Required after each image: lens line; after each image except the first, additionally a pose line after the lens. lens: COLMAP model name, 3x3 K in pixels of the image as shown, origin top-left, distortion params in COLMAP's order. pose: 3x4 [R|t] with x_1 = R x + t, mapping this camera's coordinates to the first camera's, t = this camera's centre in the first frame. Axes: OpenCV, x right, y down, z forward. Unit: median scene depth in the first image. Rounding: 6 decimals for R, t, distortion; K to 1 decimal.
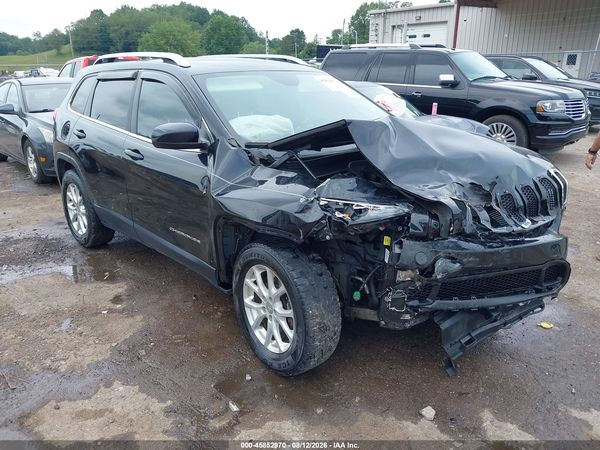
lens RADIAL K [[460.5, 0, 298.0], [0, 460.5, 234.1], [0, 0, 1]] dist [0.097013, -0.134389]
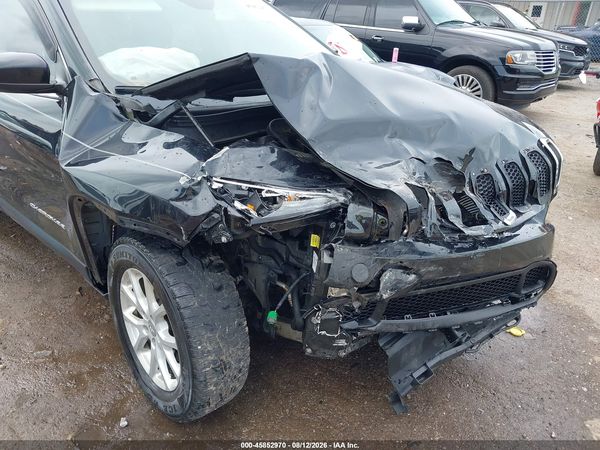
lens RADIAL K [[460.5, 0, 298.0], [0, 460.5, 234.1], [0, 0, 1]] dist [0.097013, -0.134389]
pose [[0.996329, 0.005422, 0.085438, 0.102006], [-0.014293, 0.994520, 0.103569, -0.061905], [-0.084408, -0.104410, 0.990946, 0.303127]]
